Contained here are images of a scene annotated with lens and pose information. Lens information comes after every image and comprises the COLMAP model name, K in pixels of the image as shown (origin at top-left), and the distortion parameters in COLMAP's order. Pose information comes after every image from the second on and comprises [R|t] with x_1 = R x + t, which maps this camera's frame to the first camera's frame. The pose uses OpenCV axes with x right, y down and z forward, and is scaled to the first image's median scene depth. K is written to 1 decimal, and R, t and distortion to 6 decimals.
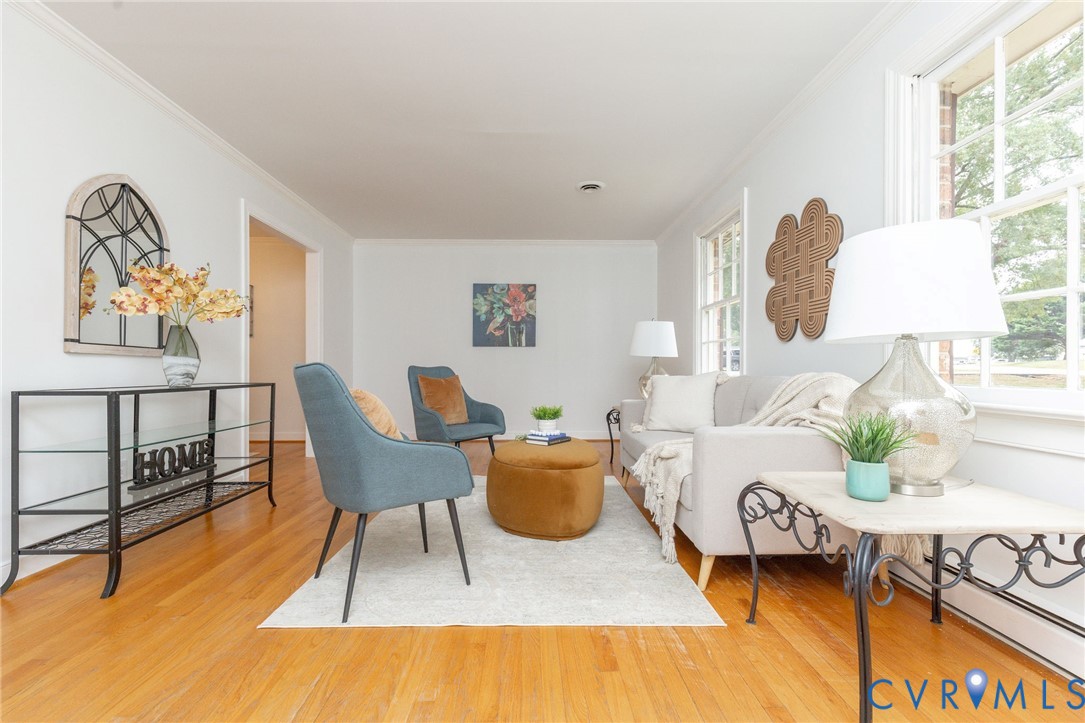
lens RADIAL K [[492.0, 0, 546.0], [0, 492.0, 368.8], [0, 0, 1]] dist [0.004350, -0.000259]
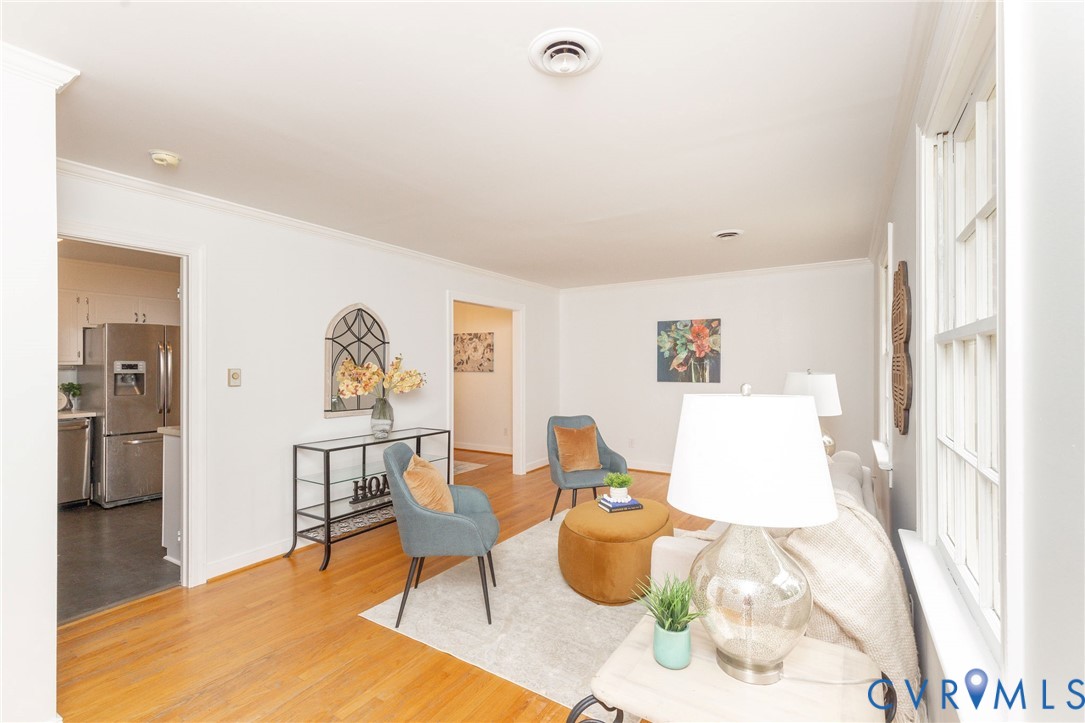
lens RADIAL K [[492.0, 0, 548.3], [0, 492.0, 361.7], [0, 0, 1]] dist [0.004350, -0.000259]
pose [[0.833652, -0.004757, -0.552270, 0.543871], [0.002082, 0.999983, -0.005469, -0.191687], [0.552287, 0.003409, 0.833647, 0.003860]]
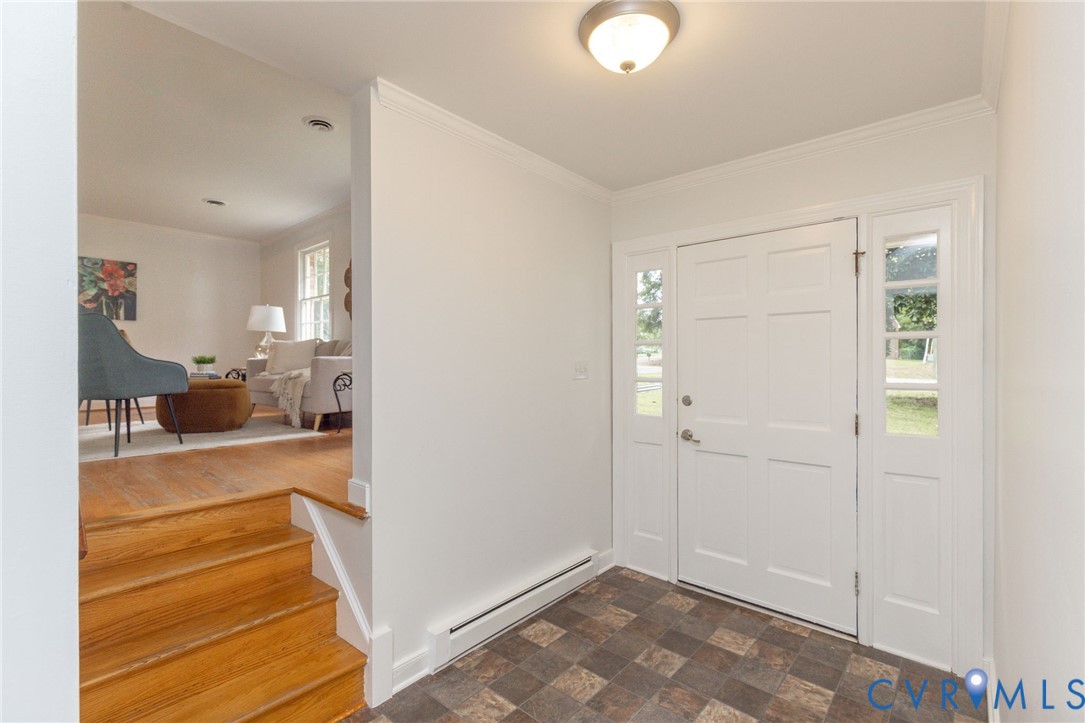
lens RADIAL K [[492.0, 0, 549.0], [0, 492.0, 361.3], [0, 0, 1]] dist [0.004350, -0.000259]
pose [[0.687596, -0.002333, 0.726090, -0.434709], [0.002139, 0.999997, 0.001187, 0.107202], [-0.726090, 0.000736, 0.687599, -0.974530]]
